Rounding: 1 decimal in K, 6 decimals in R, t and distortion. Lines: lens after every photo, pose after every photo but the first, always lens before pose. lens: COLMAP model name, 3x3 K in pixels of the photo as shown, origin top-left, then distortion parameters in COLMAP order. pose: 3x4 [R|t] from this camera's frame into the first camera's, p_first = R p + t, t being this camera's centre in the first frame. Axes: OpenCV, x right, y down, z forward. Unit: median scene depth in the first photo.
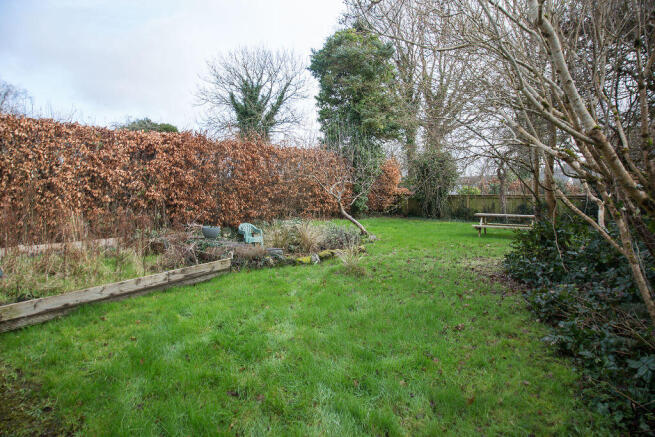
lens RADIAL K [[381.5, 0, 326.7], [0, 381.5, 217.1], [0, 0, 1]] dist [-0.001127, -0.000008]
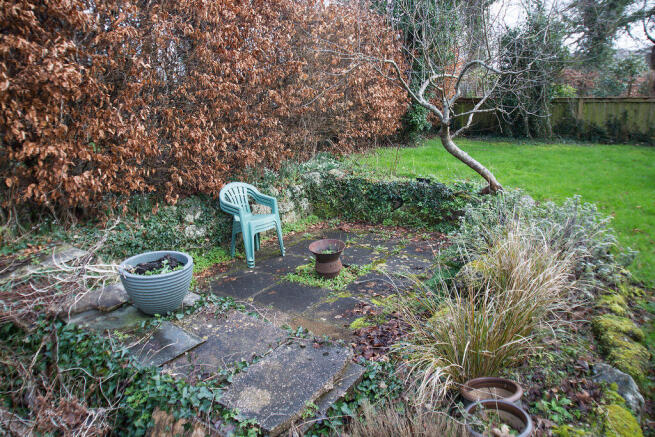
lens RADIAL K [[436.4, 0, 328.6], [0, 436.4, 219.5], [0, 0, 1]] dist [-0.043759, -0.002412]
pose [[0.994066, -0.055281, 0.093683, -0.157503], [0.034066, 0.976124, 0.214525, -0.043468], [-0.103306, -0.210060, 0.972215, 0.522465]]
